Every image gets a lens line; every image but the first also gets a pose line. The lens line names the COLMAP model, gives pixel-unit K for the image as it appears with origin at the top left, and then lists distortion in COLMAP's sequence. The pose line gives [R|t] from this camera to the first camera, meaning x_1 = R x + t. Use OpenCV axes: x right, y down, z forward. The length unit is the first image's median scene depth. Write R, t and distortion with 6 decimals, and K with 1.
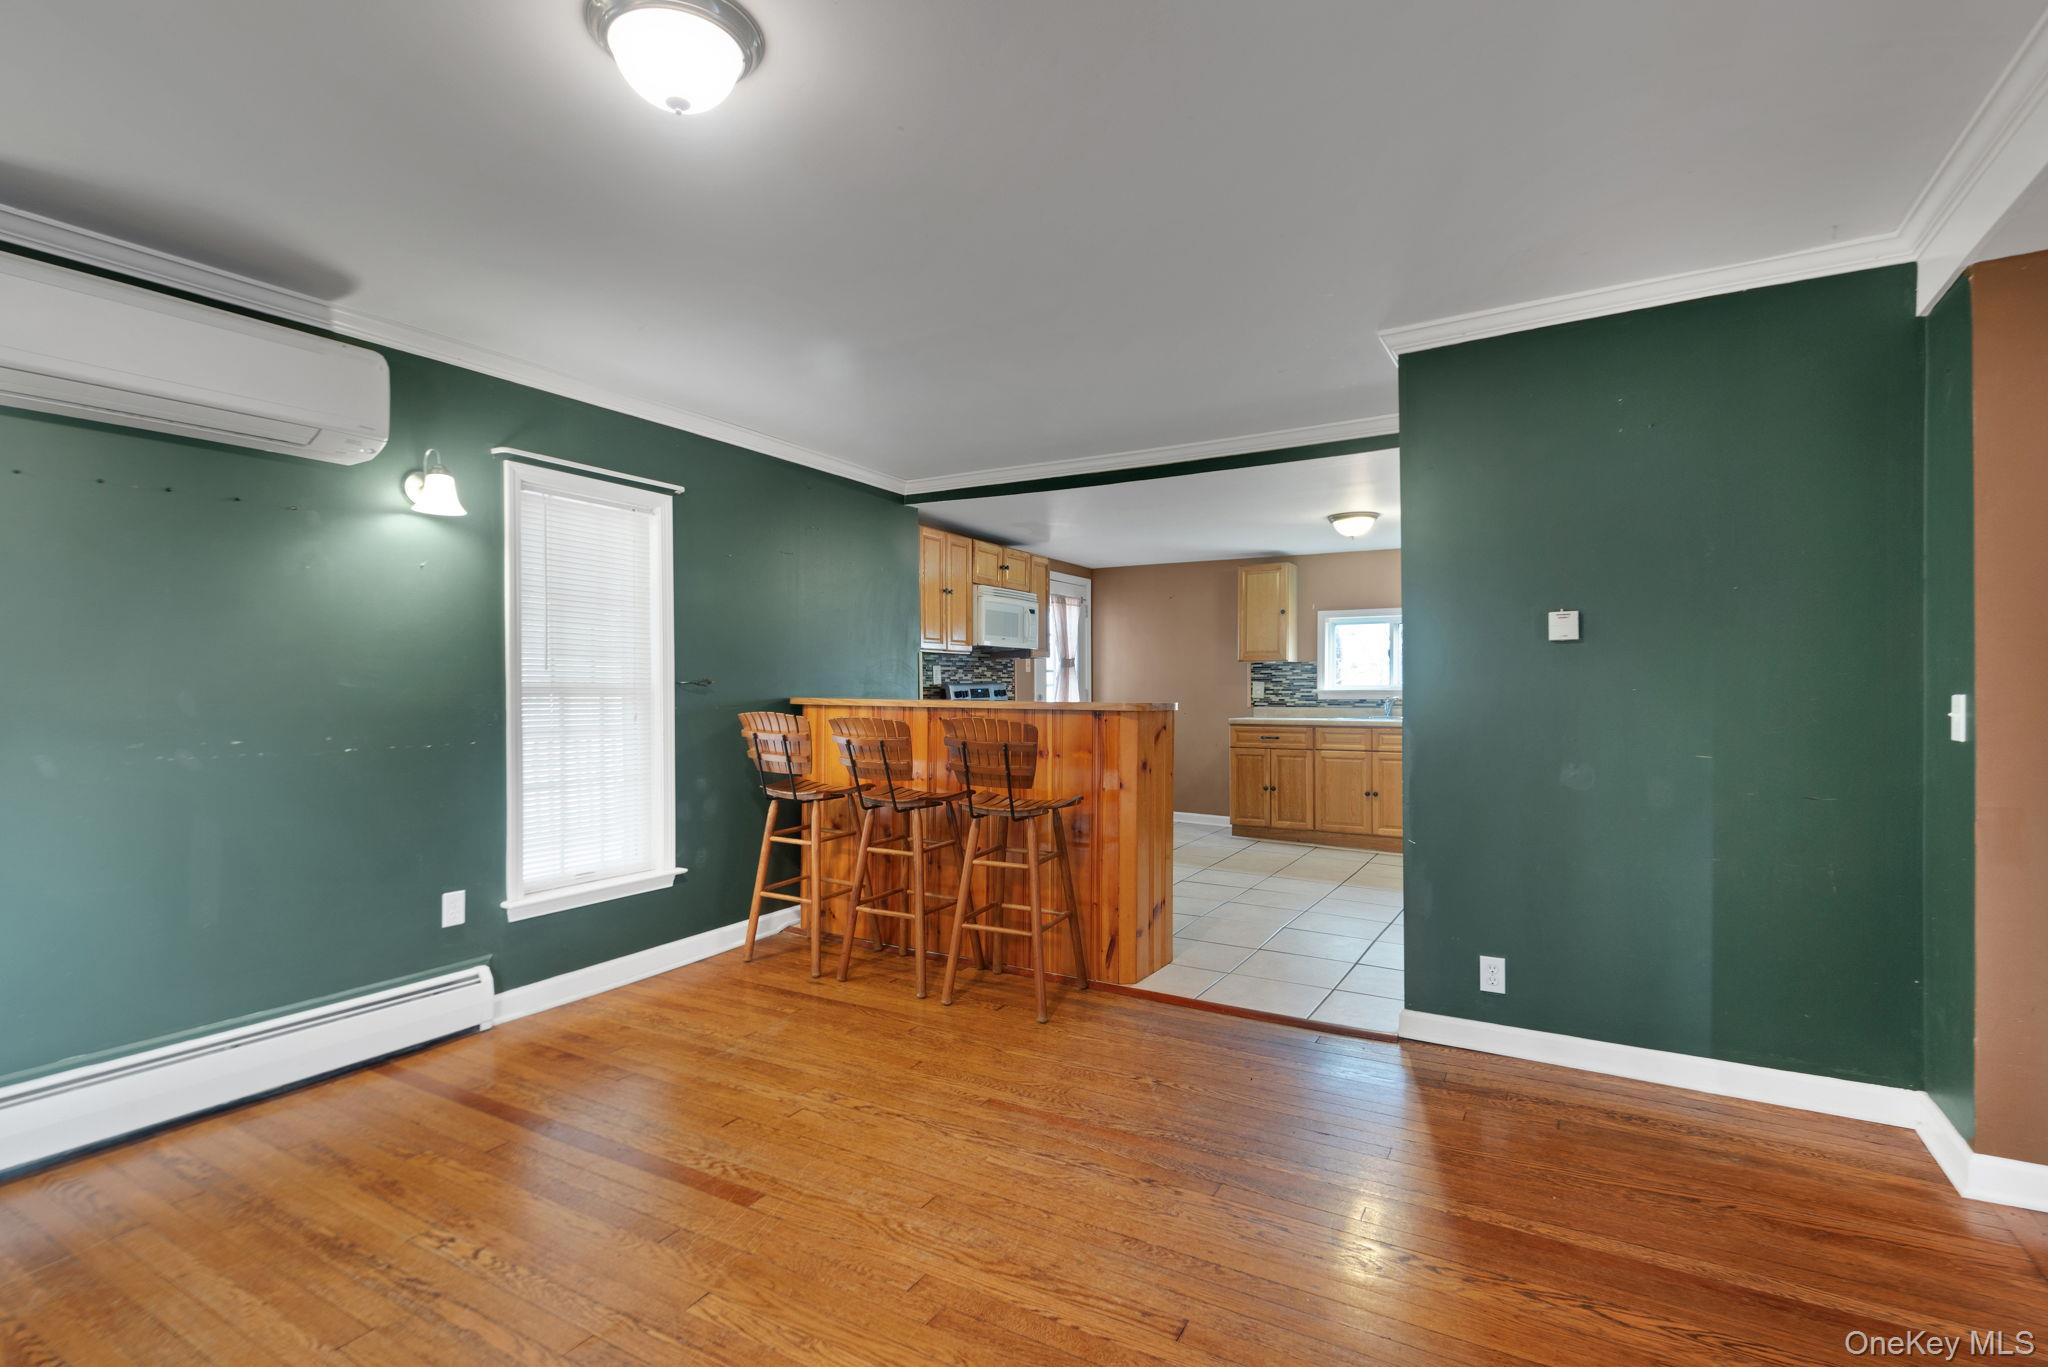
lens RADIAL K [[939.9, 0, 969.3], [0, 939.9, 690.8], [0, 0, 1]] dist [0.040413, -0.015478]
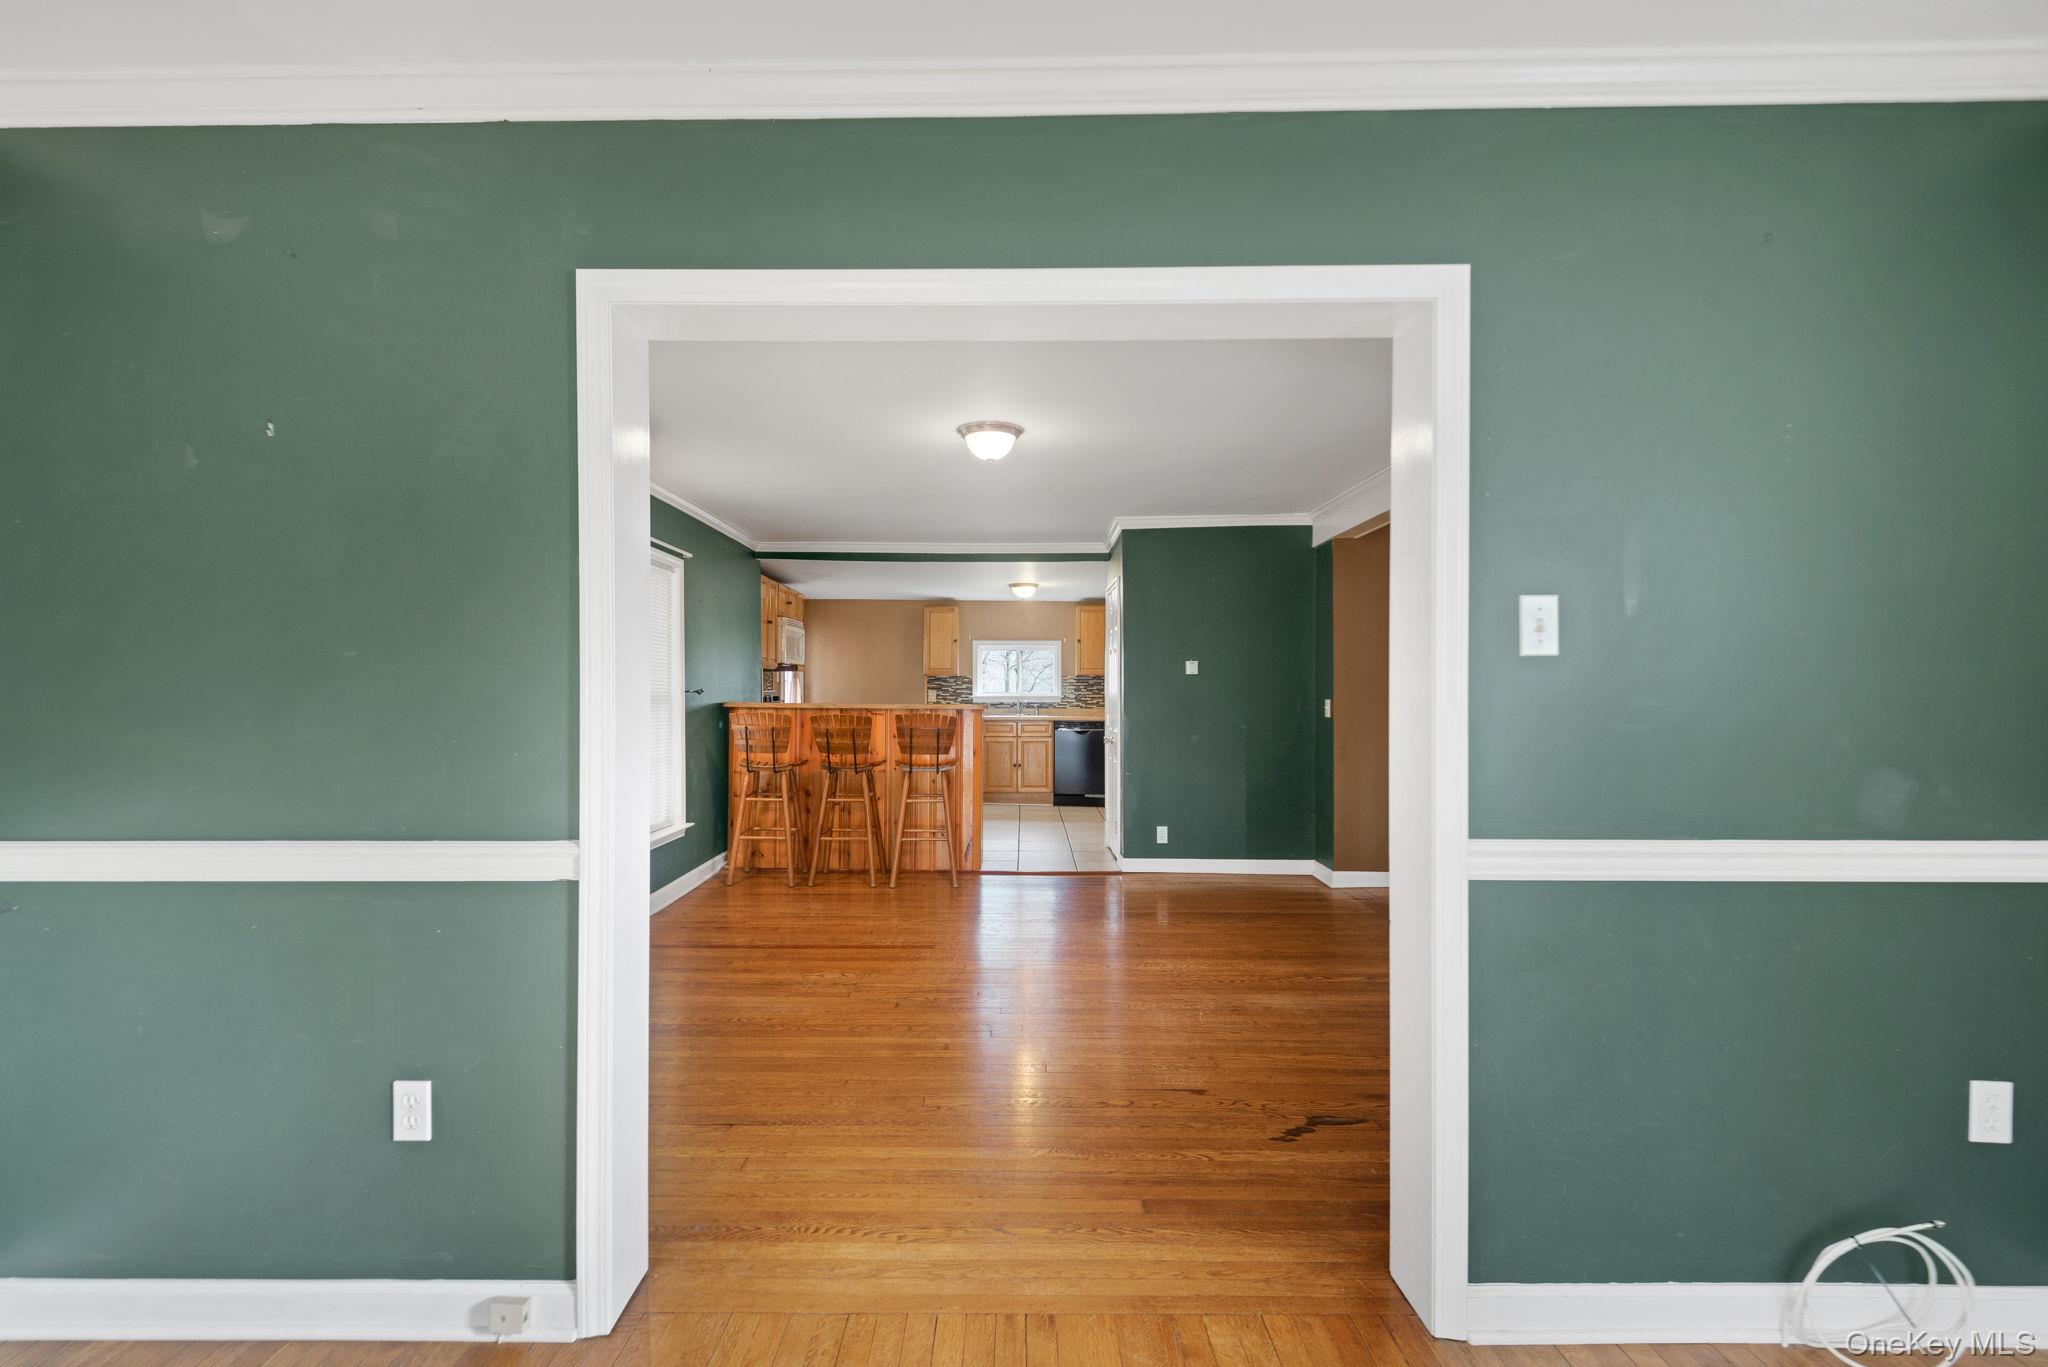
lens RADIAL K [[939.9, 0, 969.3], [0, 939.9, 690.8], [0, 0, 1]] dist [0.040413, -0.015478]
pose [[0.869343, 0.003106, 0.494200, -0.434067], [-0.000920, 0.999989, -0.004665, -0.002760], [-0.494208, 0.003601, 0.869336, -0.298084]]
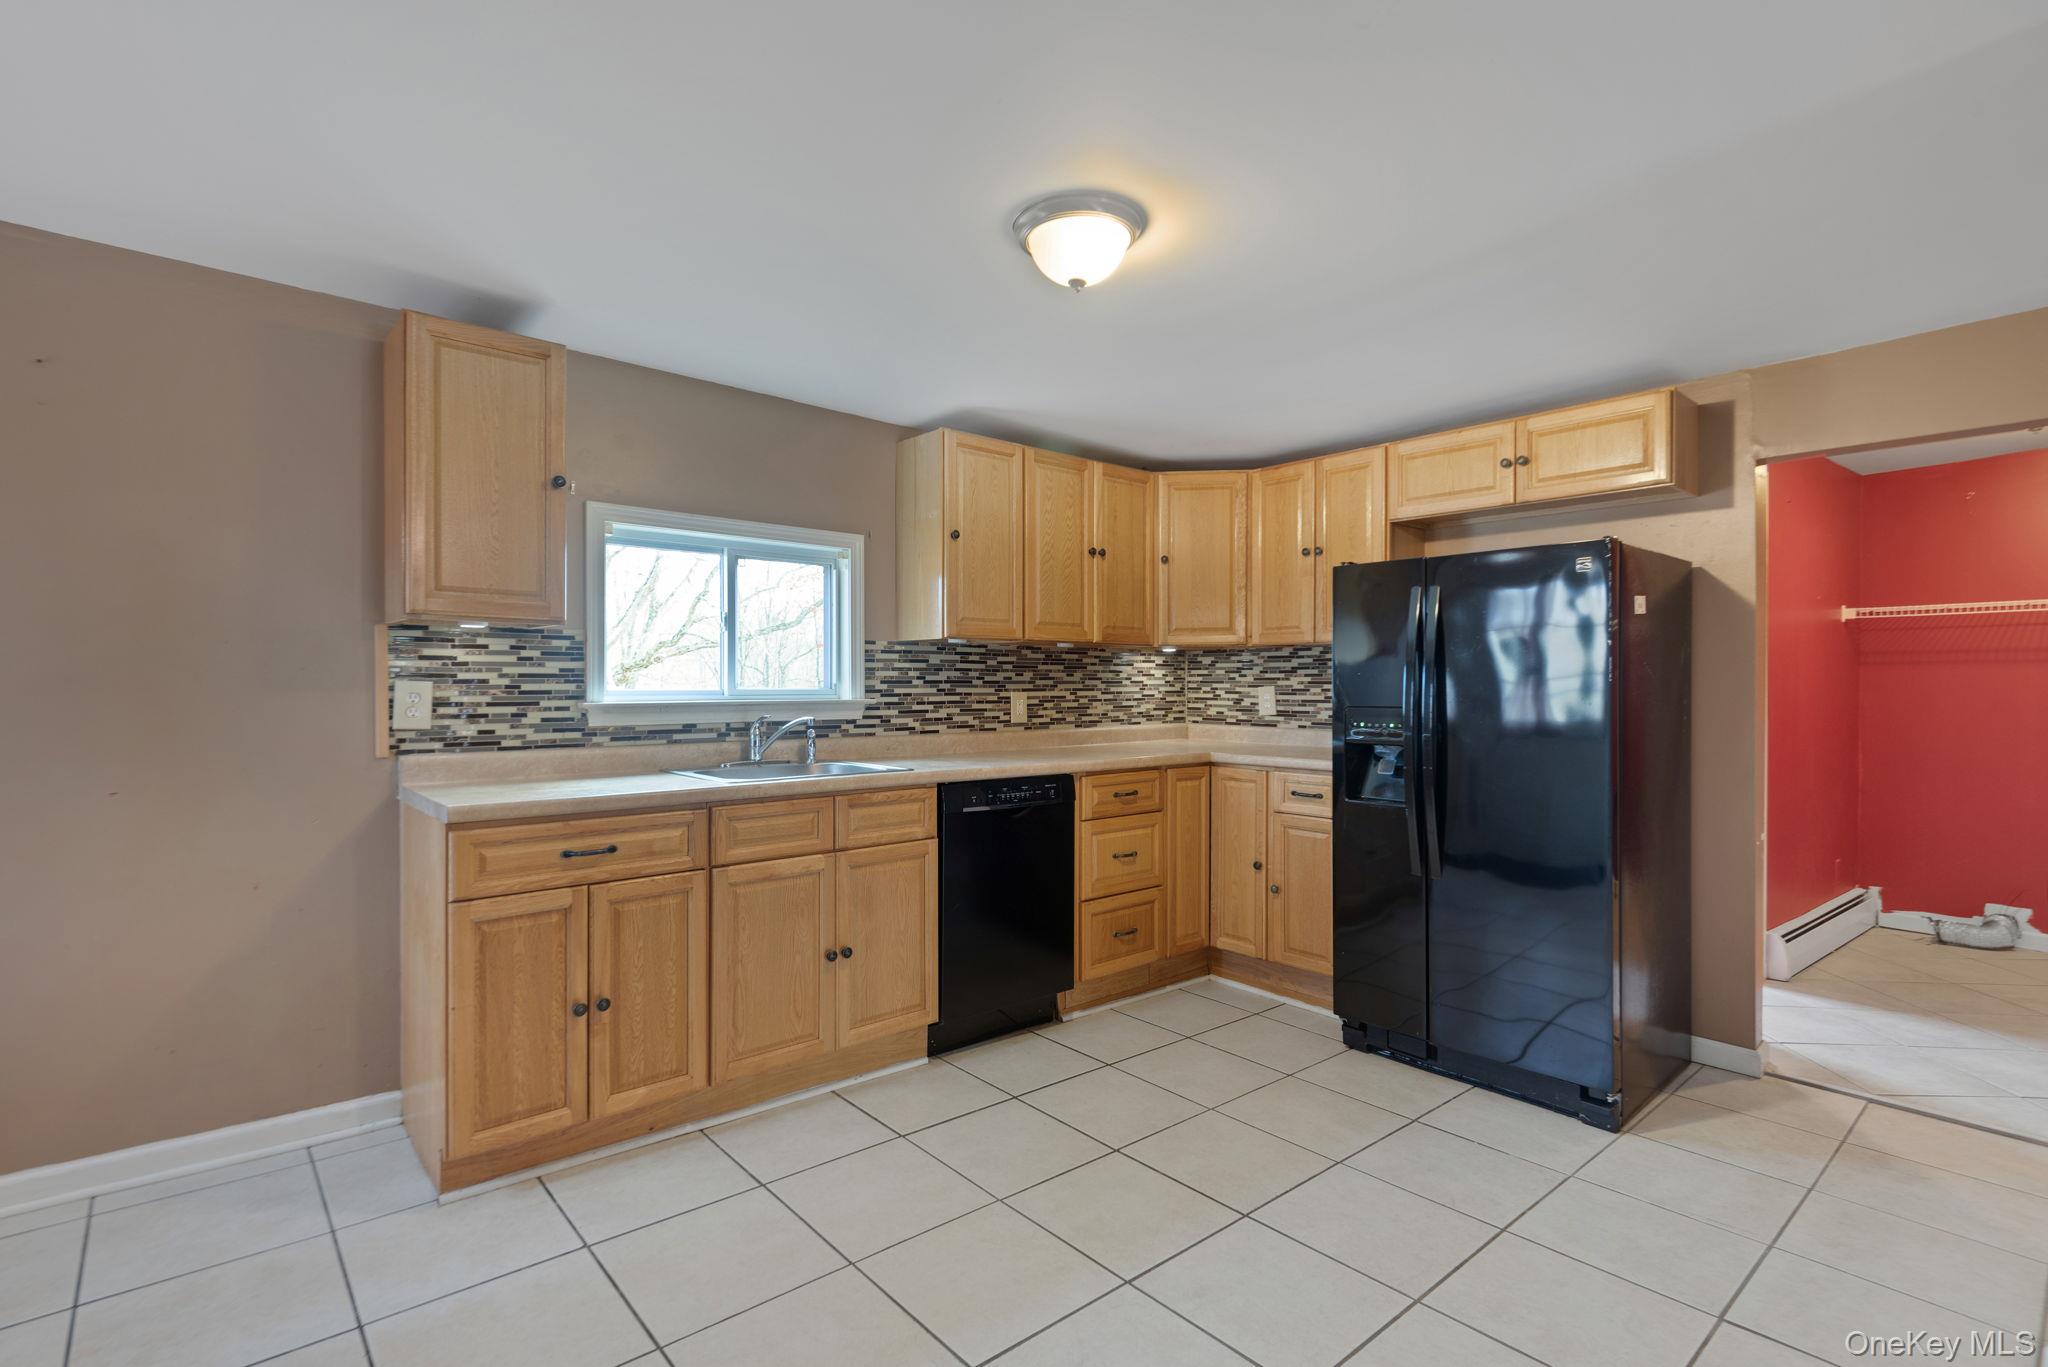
lens RADIAL K [[948.9, 0, 1013.6], [0, 948.9, 687.9], [0, 0, 1]] dist [0.003809, -0.000122]
pose [[0.293457, -0.001059, 0.955972, 0.057747], [0.001702, 0.999998, 0.000585, -0.009206], [-0.955971, 0.001455, 0.293458, 0.921995]]
